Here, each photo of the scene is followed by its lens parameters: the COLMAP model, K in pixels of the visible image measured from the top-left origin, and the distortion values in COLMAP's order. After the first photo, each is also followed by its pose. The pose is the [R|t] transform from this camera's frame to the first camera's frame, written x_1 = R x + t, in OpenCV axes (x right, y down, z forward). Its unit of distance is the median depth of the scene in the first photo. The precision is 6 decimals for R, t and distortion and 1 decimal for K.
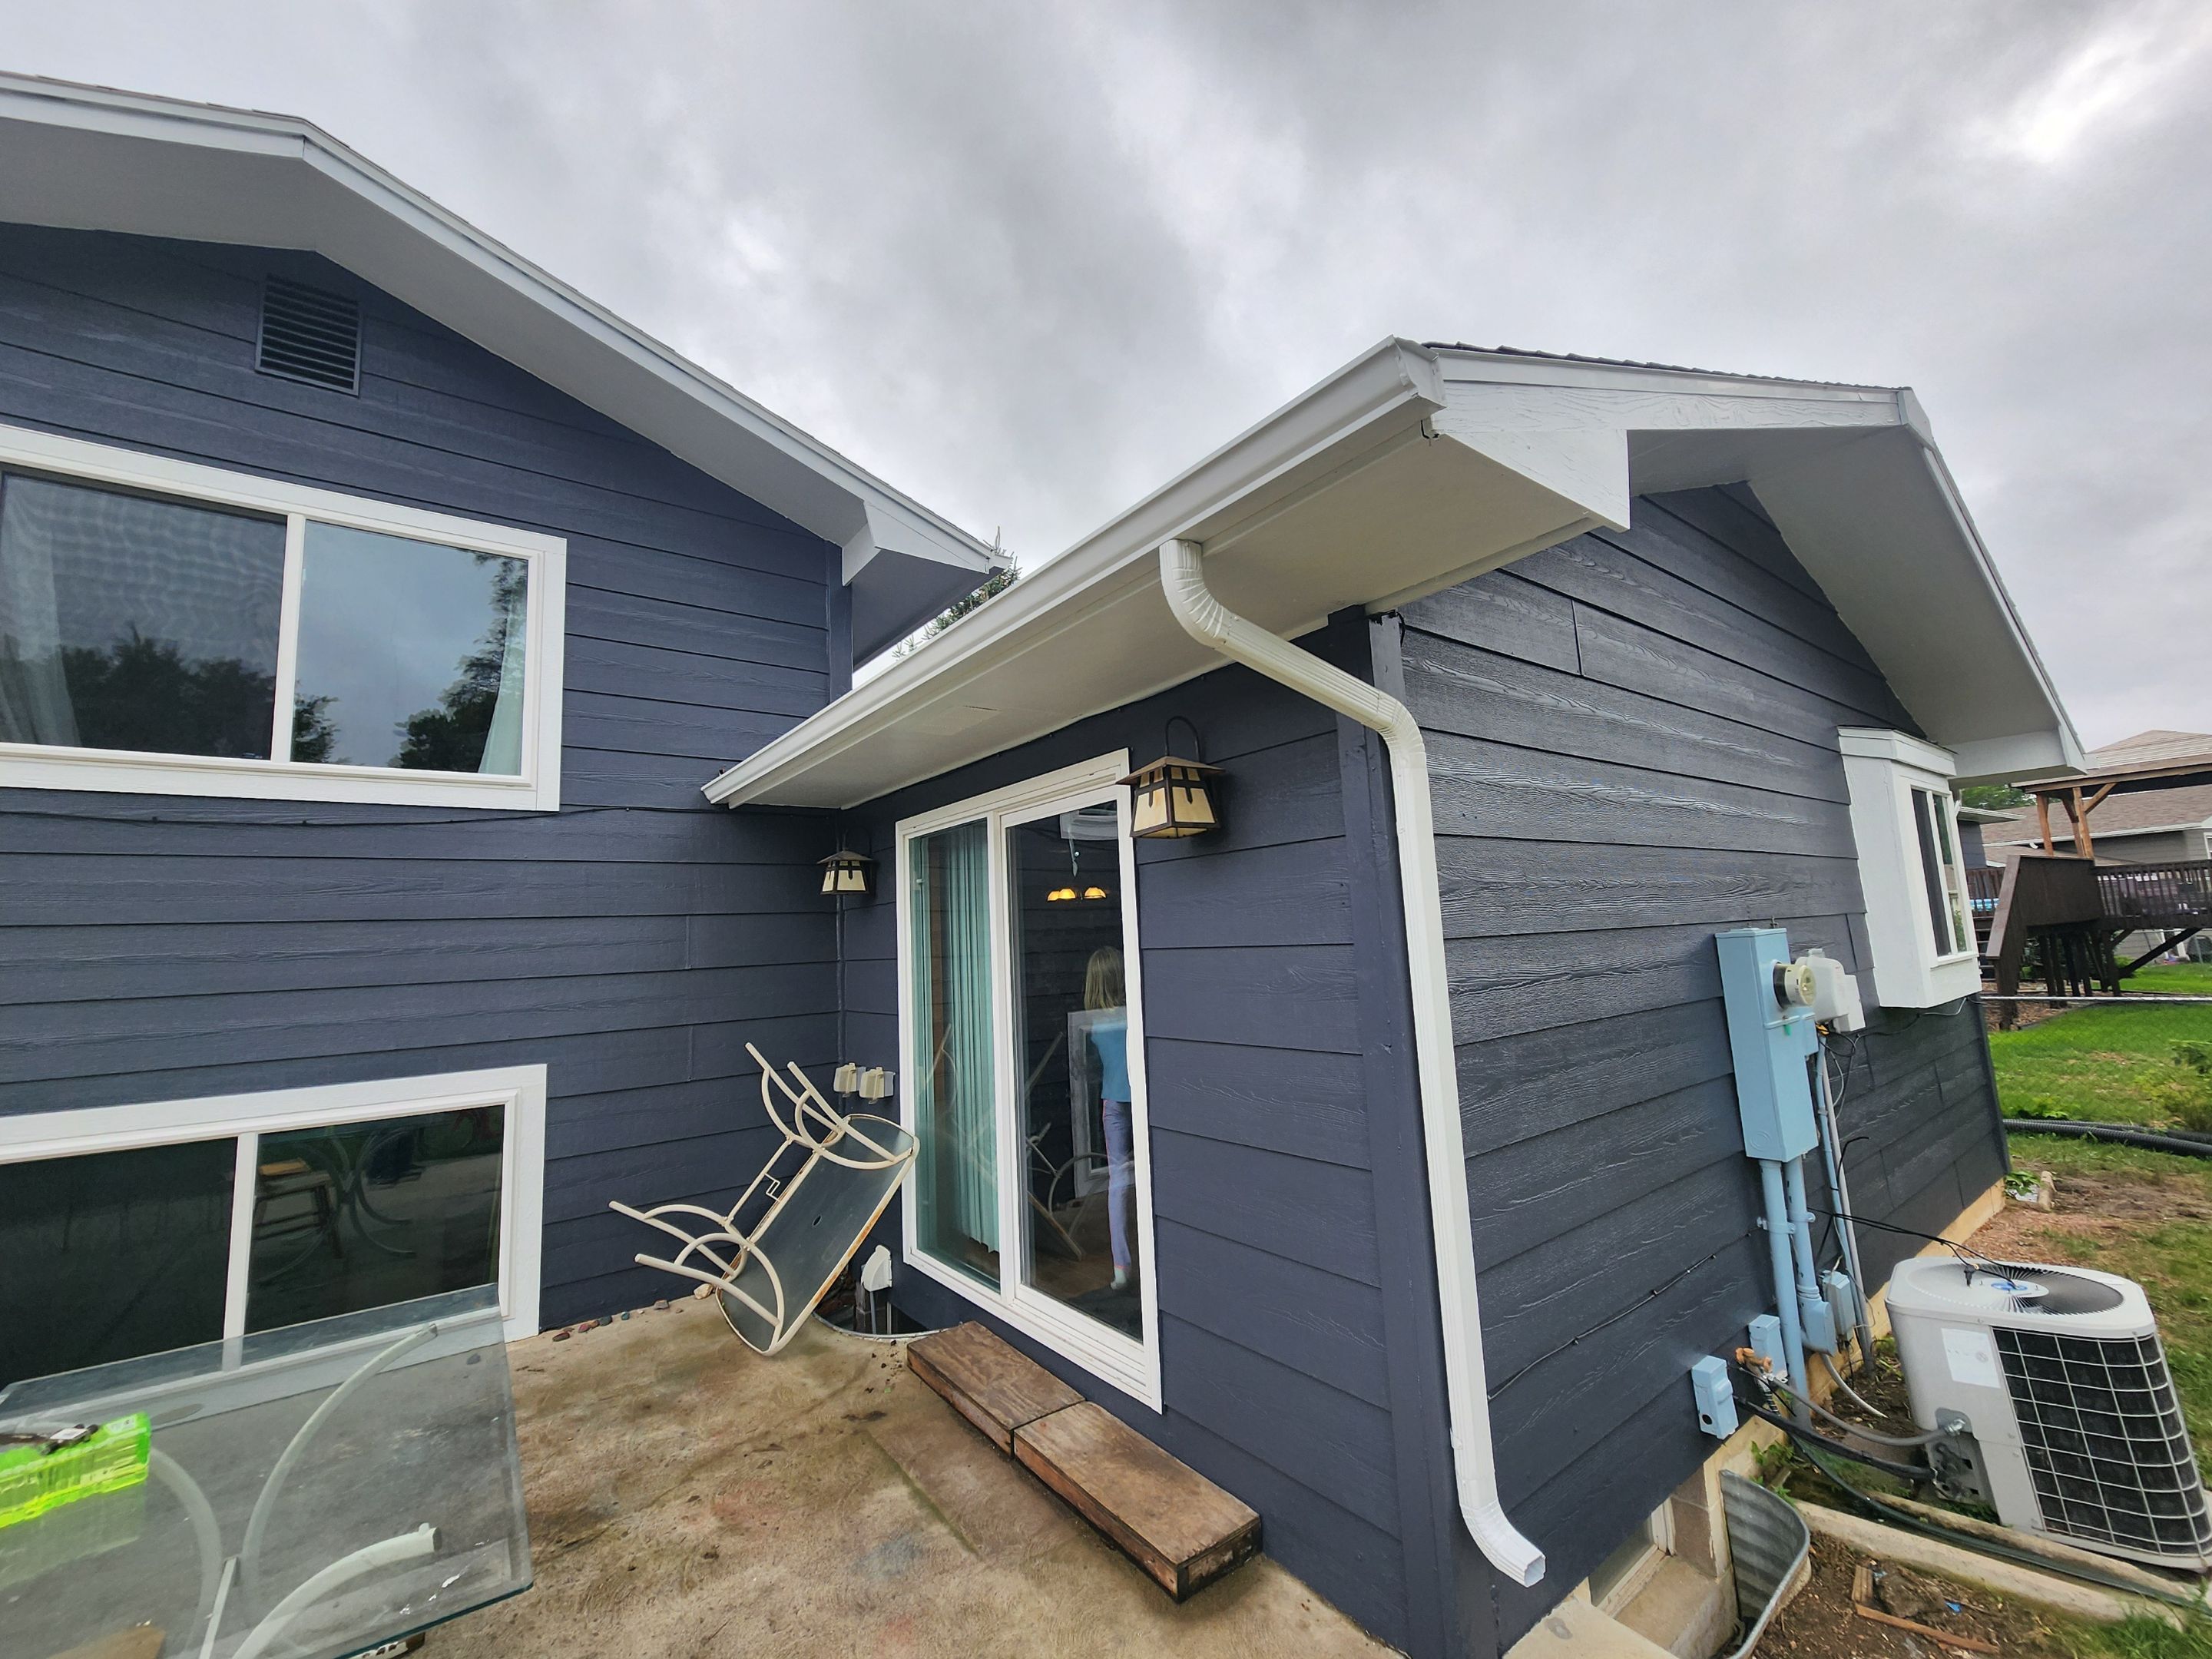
lens RADIAL K [[902.1, 0, 1105.9], [0, 902.1, 830.5], [0, 0, 1]] dist [-0.001754, 0.000677]
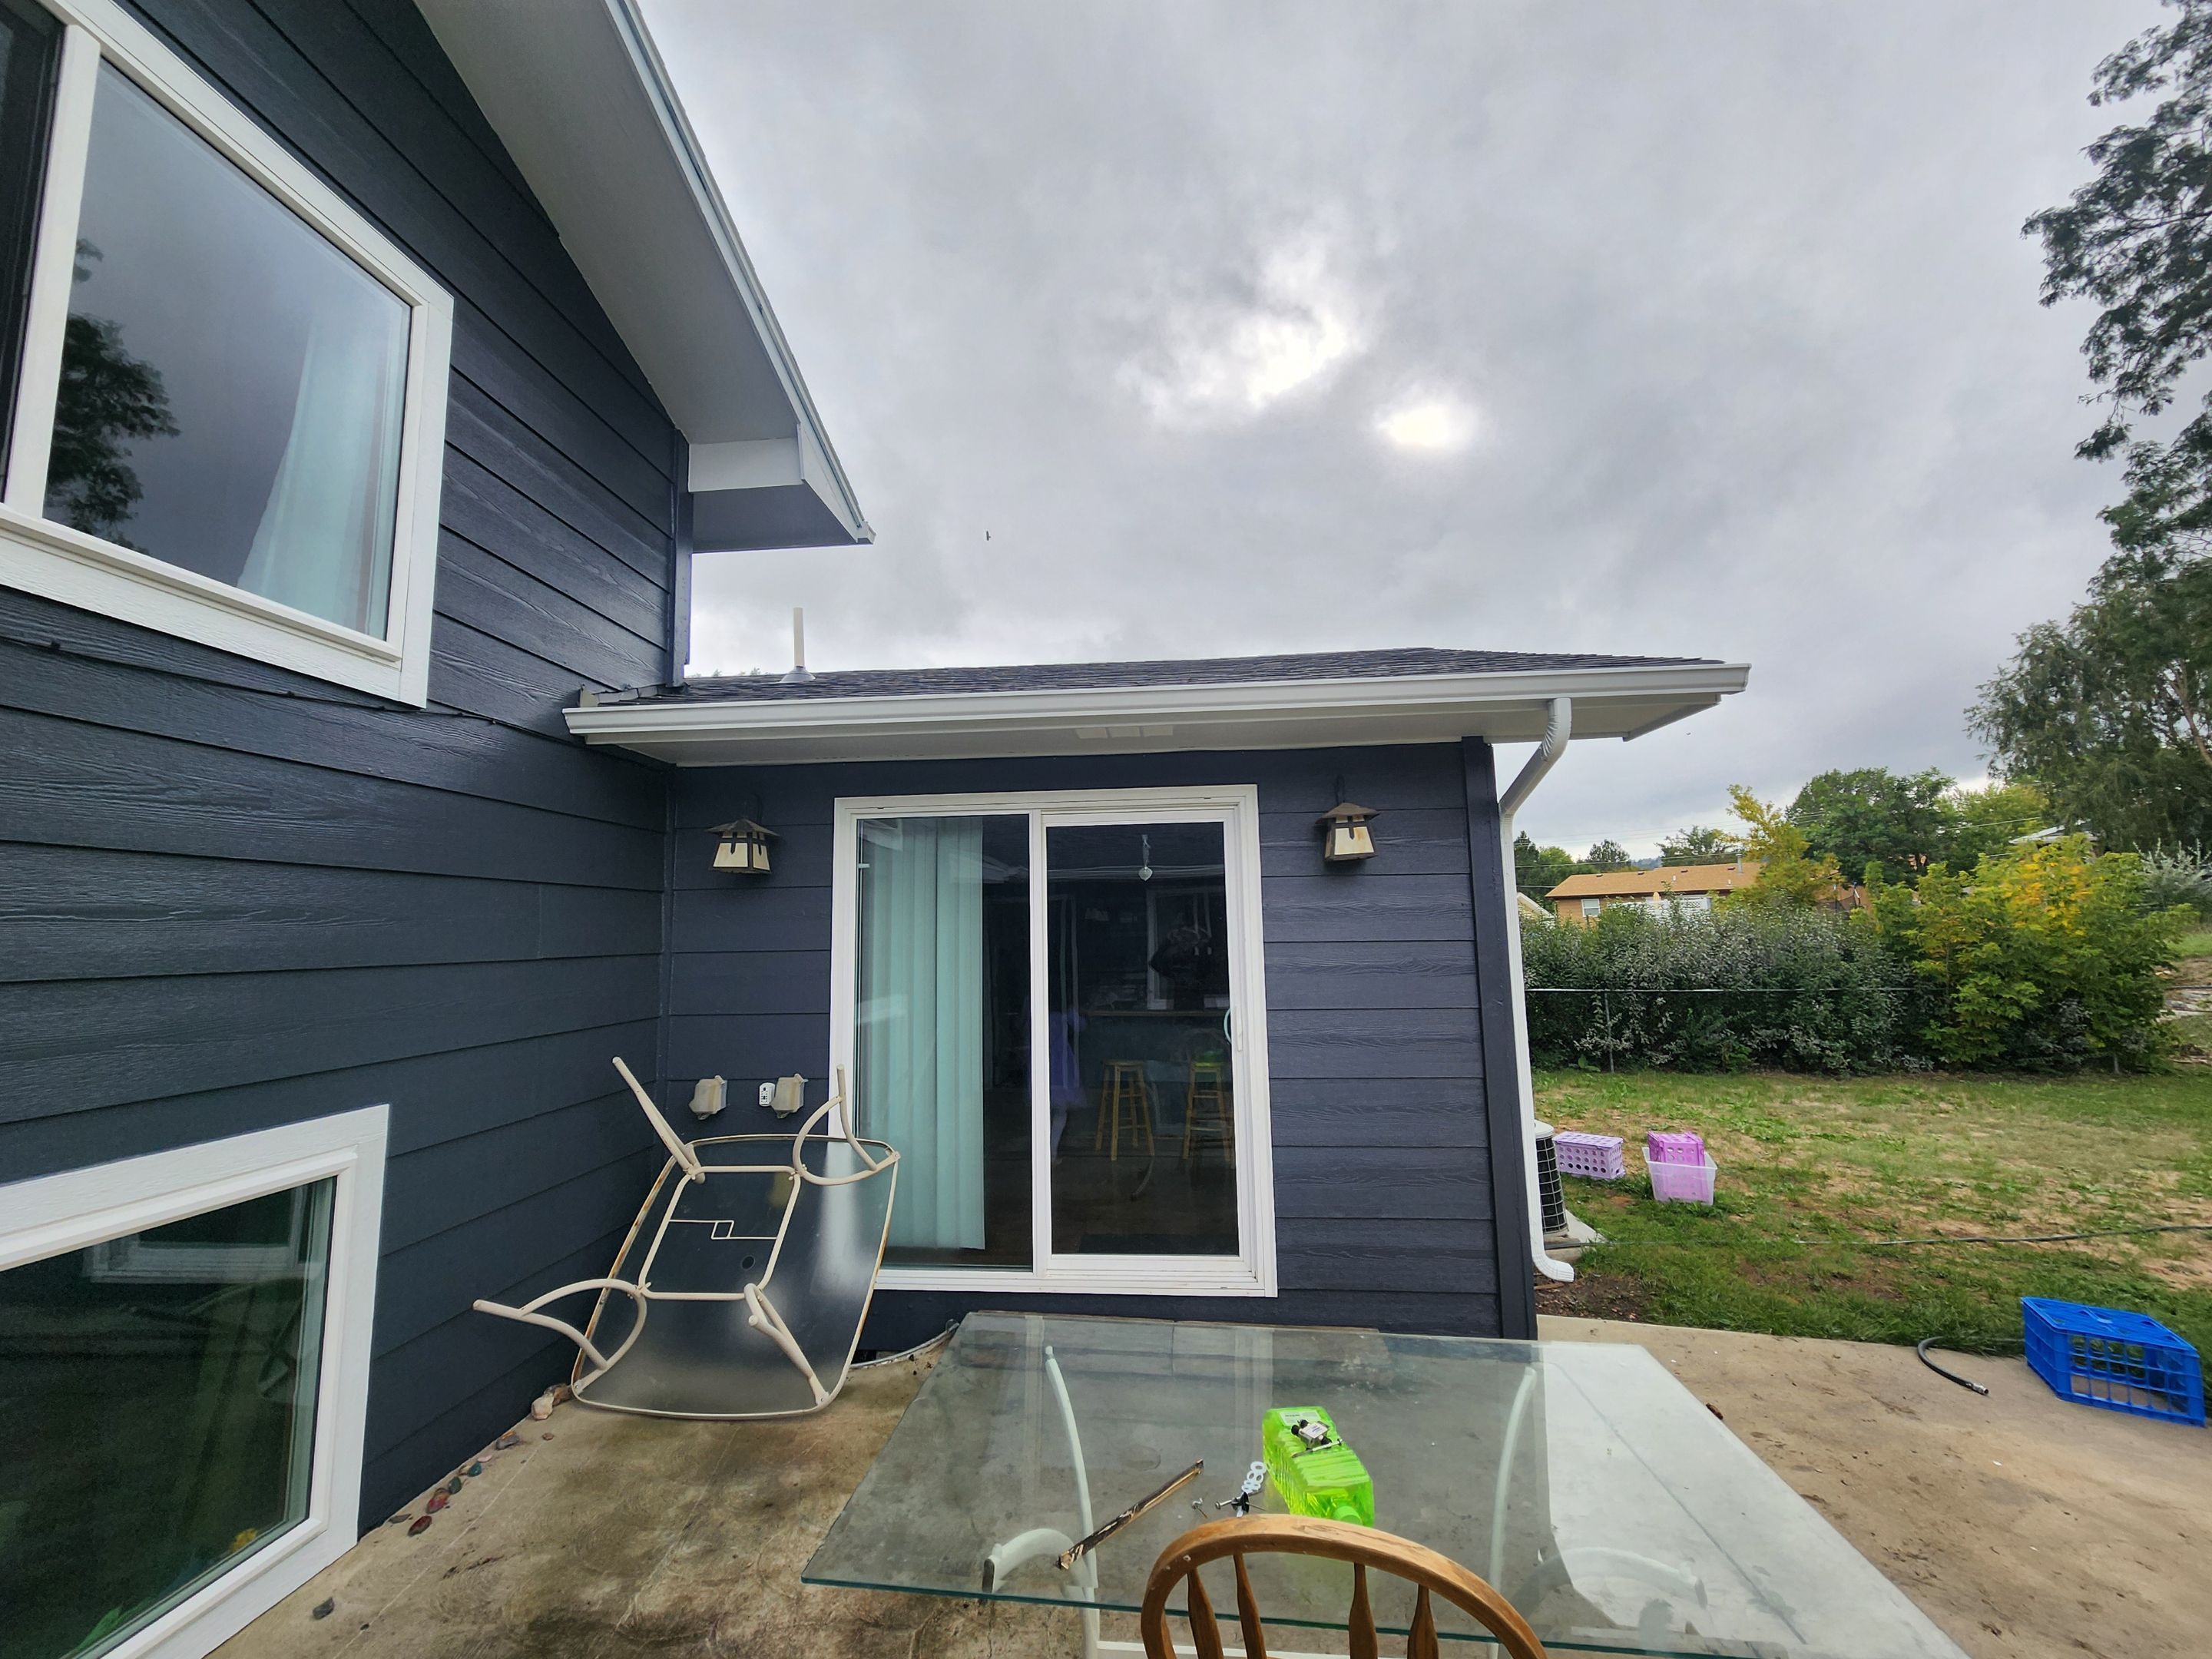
lens RADIAL K [[902.1, 0, 1102.4], [0, 902.1, 828.2], [0, 0, 1]] dist [-0.001754, 0.000677]
pose [[0.672821, 0.119893, 0.730026, -0.942895], [-0.105938, 0.992225, -0.065317, 0.068612], [-0.732181, -0.033391, 0.680291, 0.260317]]
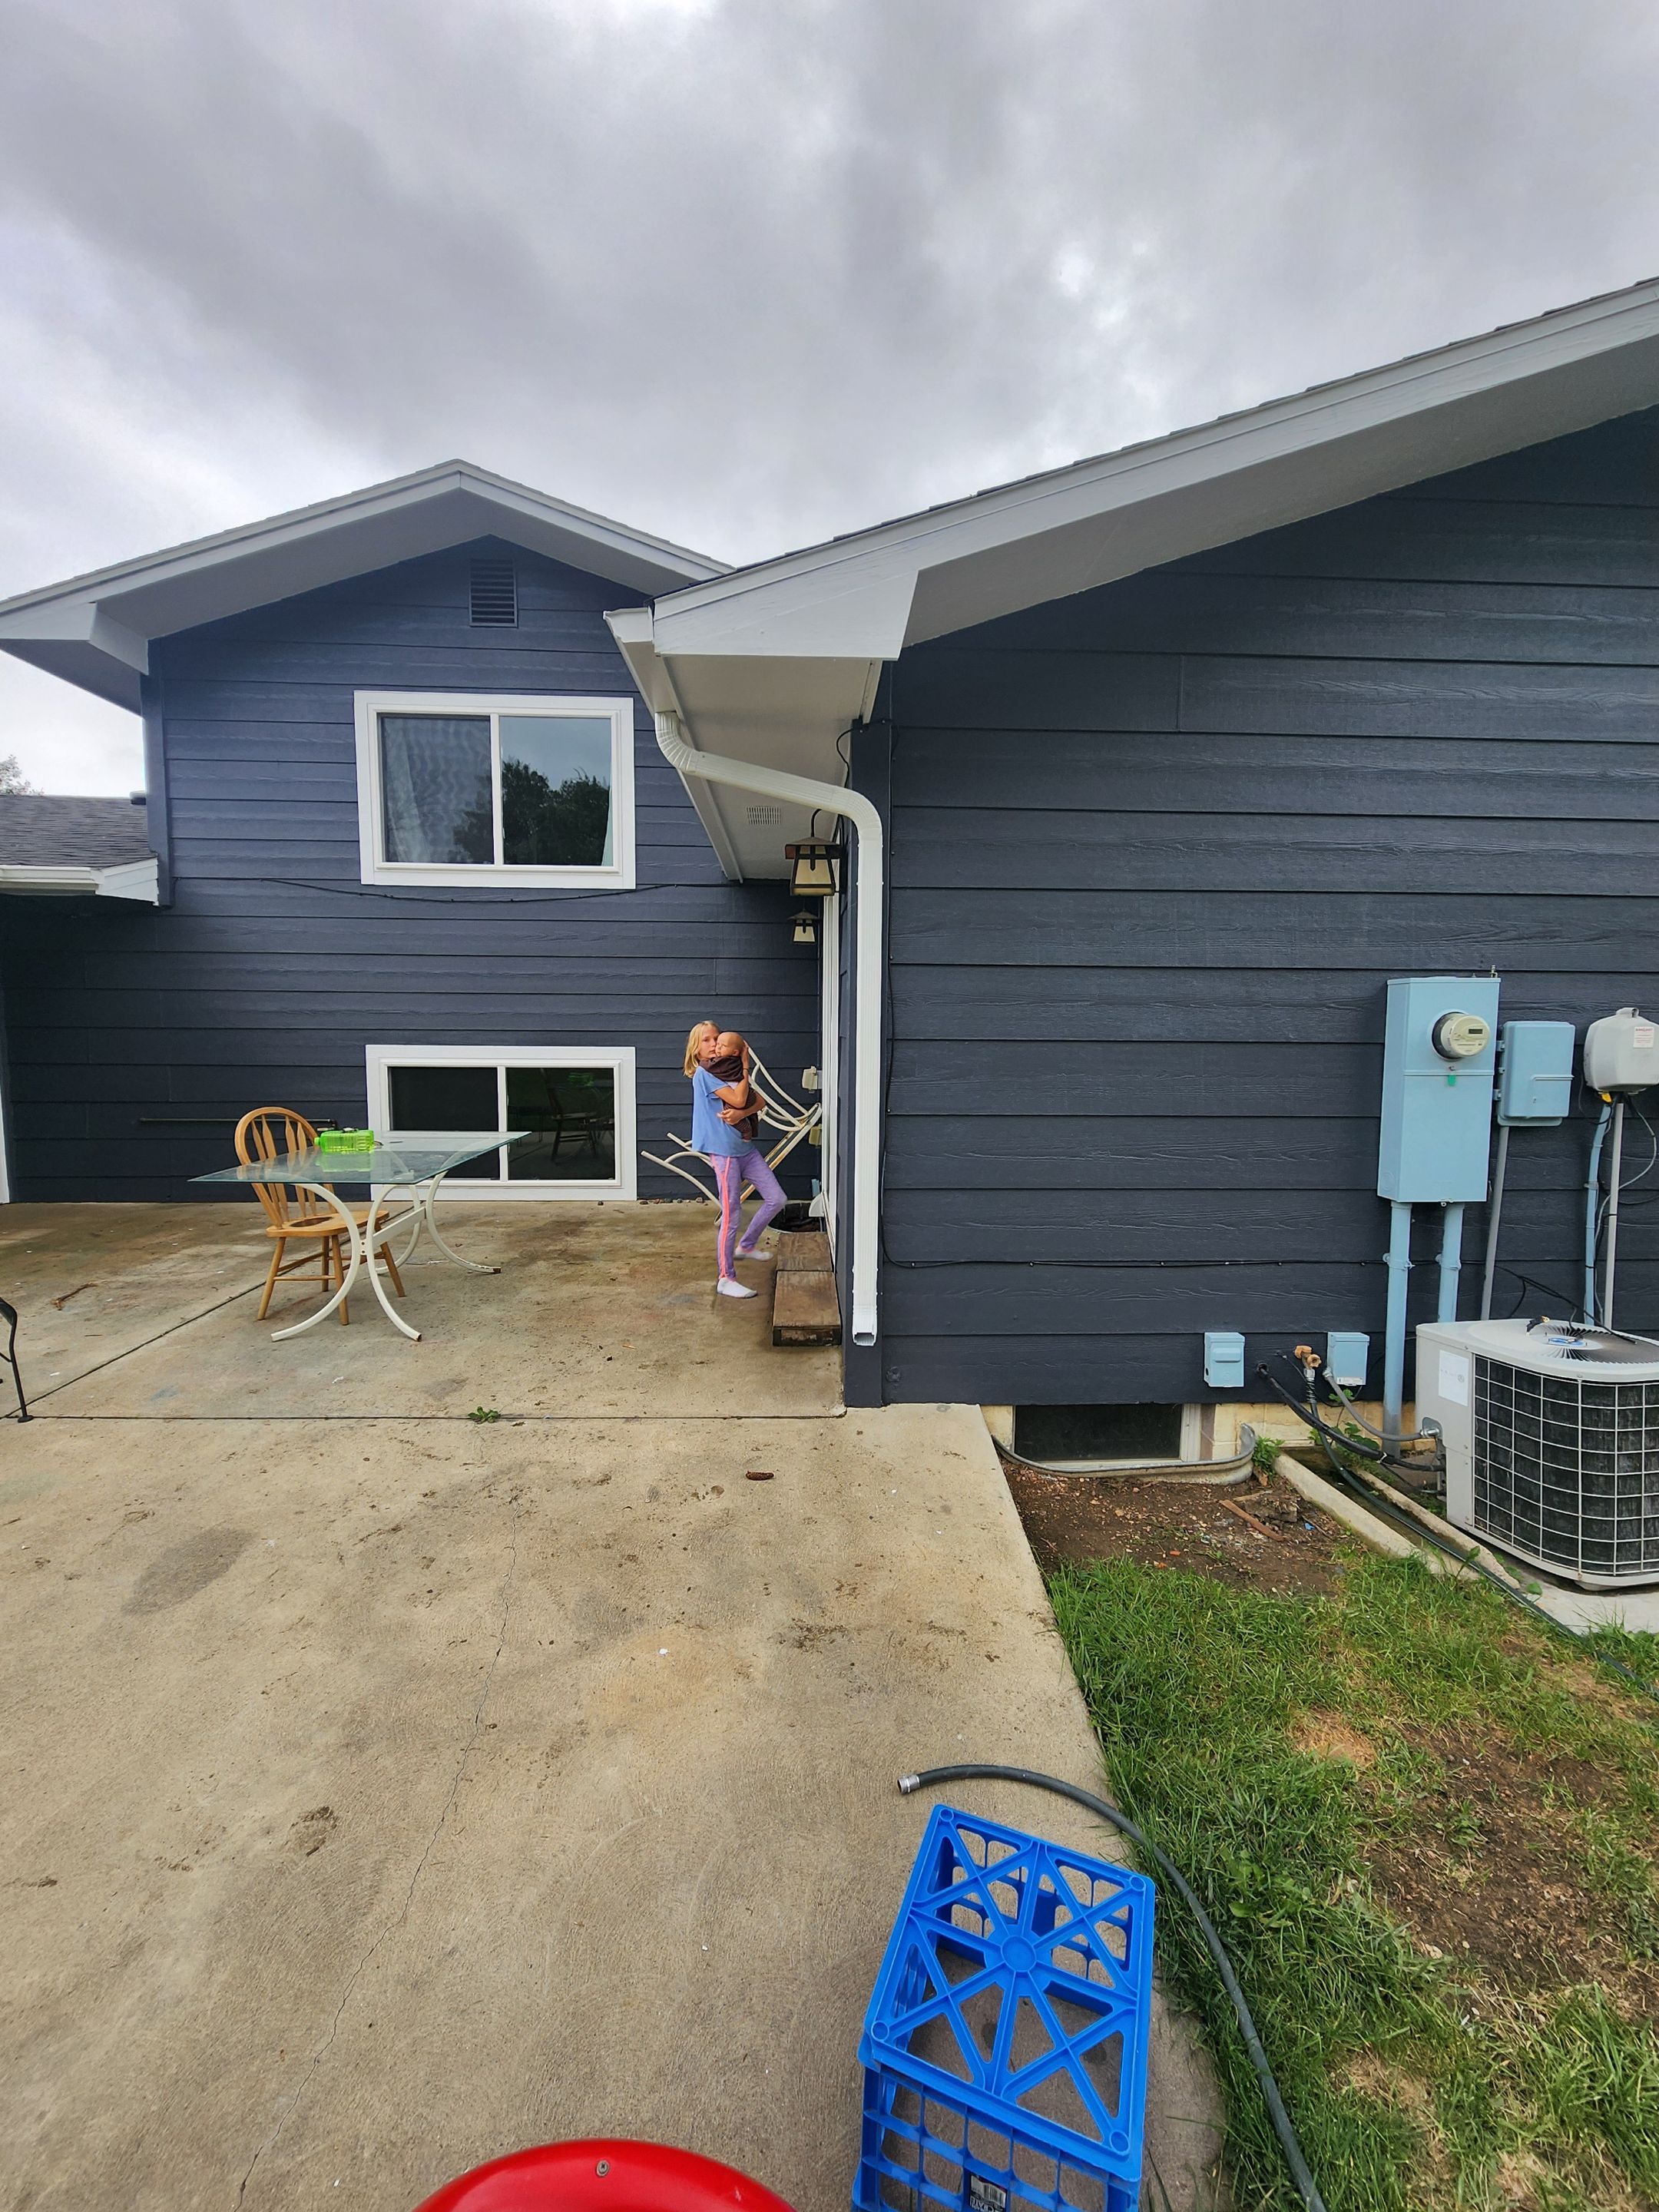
lens RADIAL K [[902.1, 0, 835.2], [0, 902.1, 1104.9], [0, 0, 1]] dist [-0.001754, 0.000677]
pose [[0.826023, 0.102268, -0.554281, 0.739928], [0.024851, 0.975837, 0.217083, 0.017598], [0.563088, -0.193090, 0.803522, -0.165019]]
